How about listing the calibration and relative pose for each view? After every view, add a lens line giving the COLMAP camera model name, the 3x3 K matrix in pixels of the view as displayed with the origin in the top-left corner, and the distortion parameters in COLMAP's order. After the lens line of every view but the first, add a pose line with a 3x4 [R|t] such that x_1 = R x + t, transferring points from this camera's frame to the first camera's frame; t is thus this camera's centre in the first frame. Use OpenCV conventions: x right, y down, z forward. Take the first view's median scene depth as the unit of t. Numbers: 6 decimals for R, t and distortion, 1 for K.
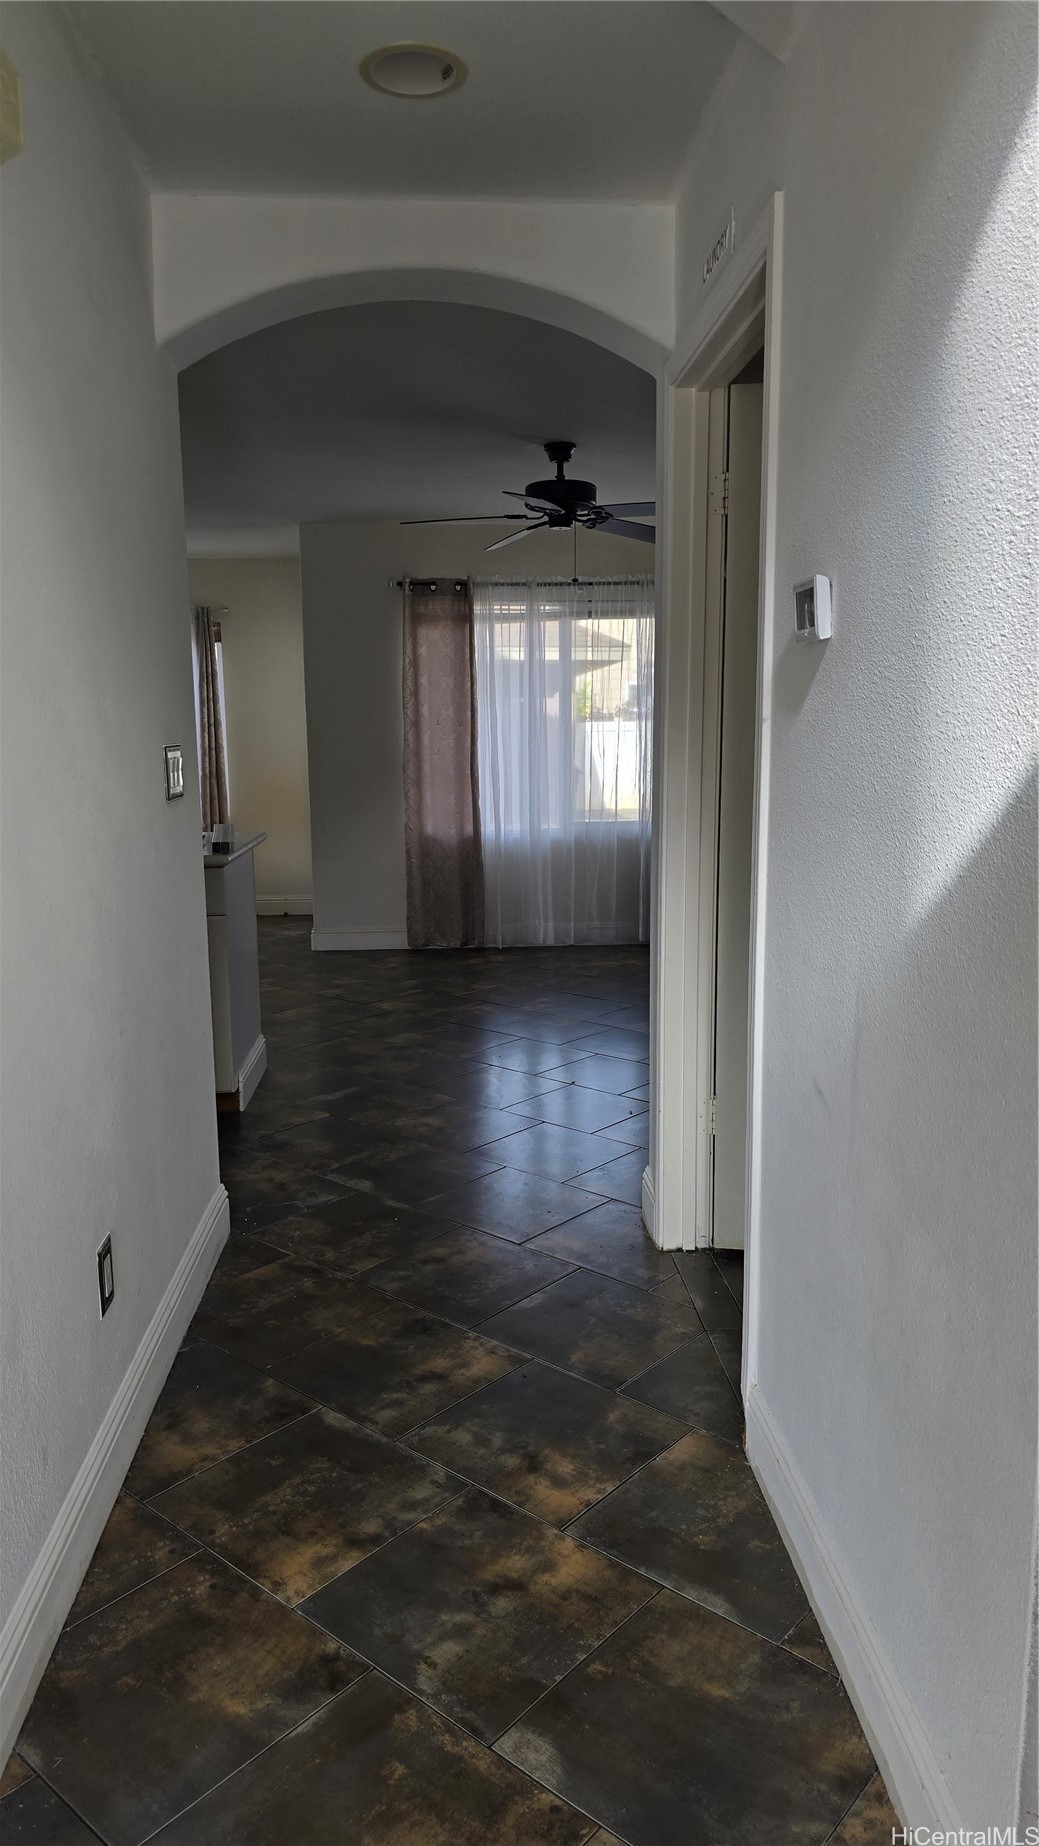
lens RADIAL K [[1237.9, 0, 519.5], [0, 1237.9, 923.0], [0, 0, 1]] dist [0.088730, -0.101214]
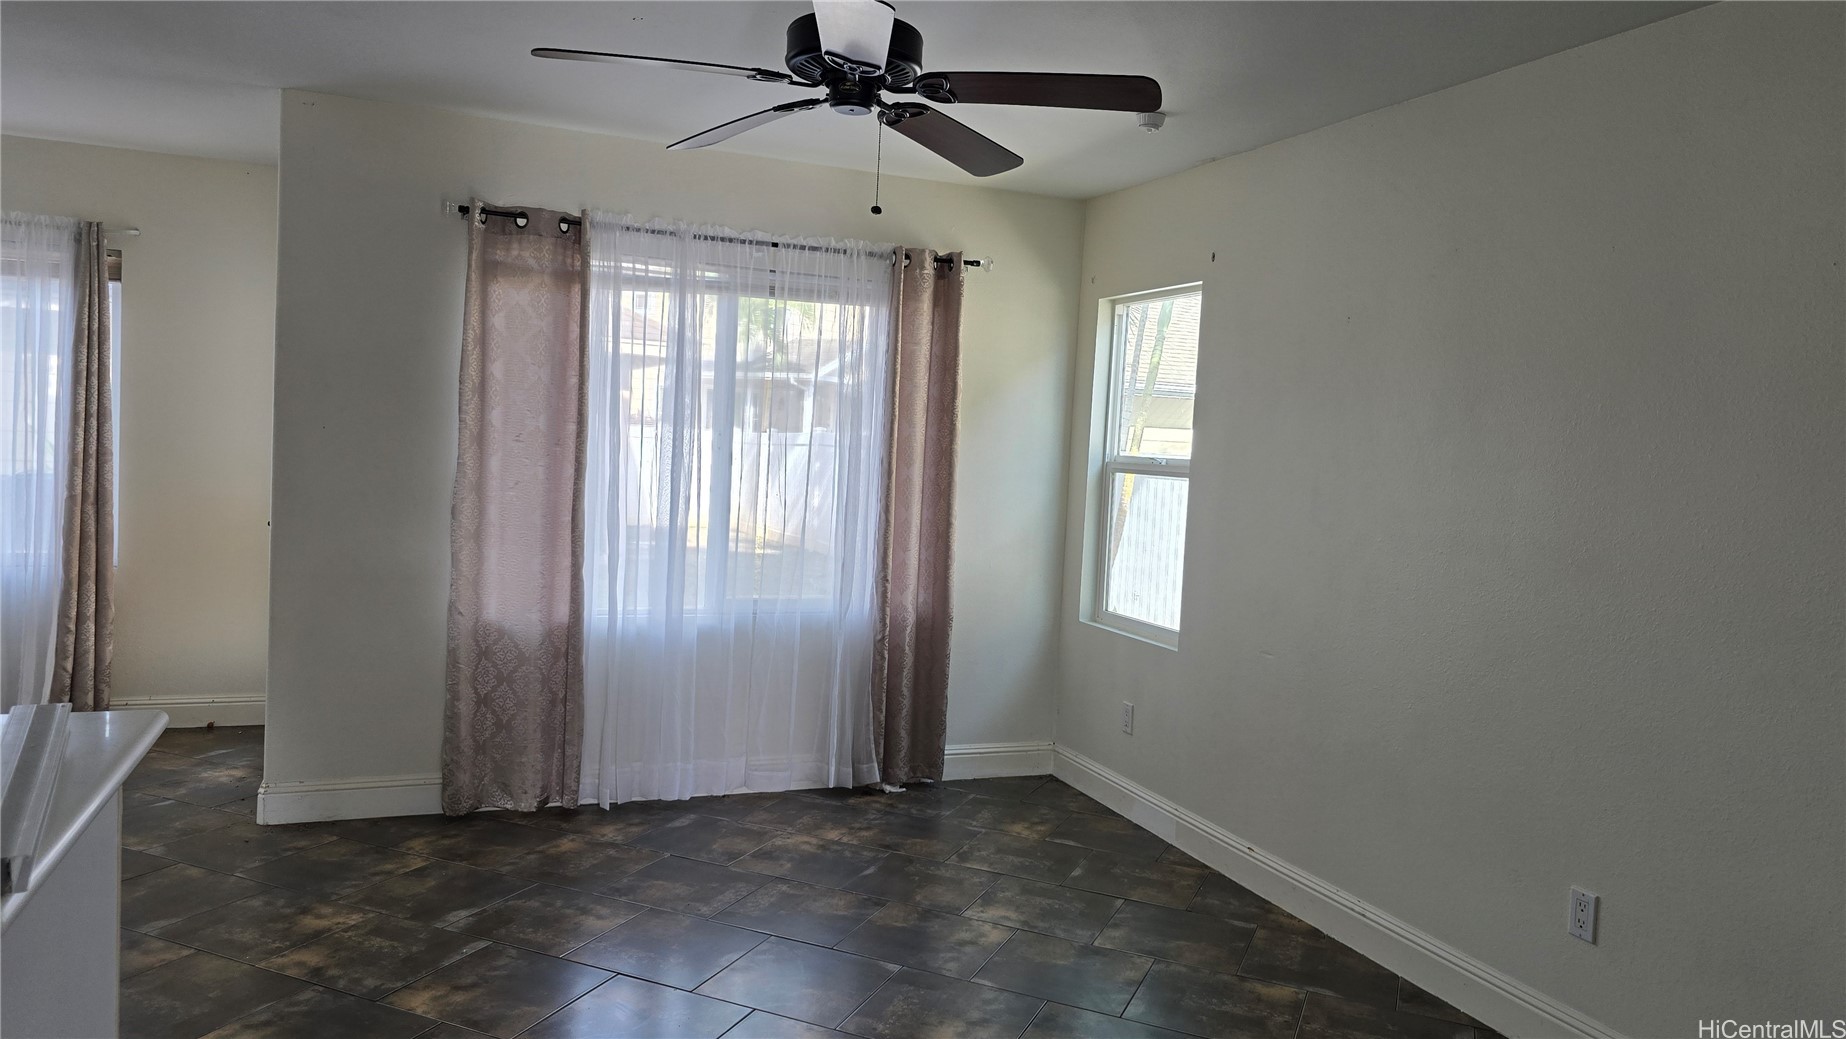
lens RADIAL K [[1237.9, 0, 919.6], [0, 1237.9, 505.1], [0, 0, 1]] dist [0.088730, -0.101214]
pose [[0.948340, 0.040475, 0.314662, -0.070702], [-0.008173, 0.994616, -0.103305, -0.067767], [-0.317149, 0.095396, 0.943566, 0.364925]]
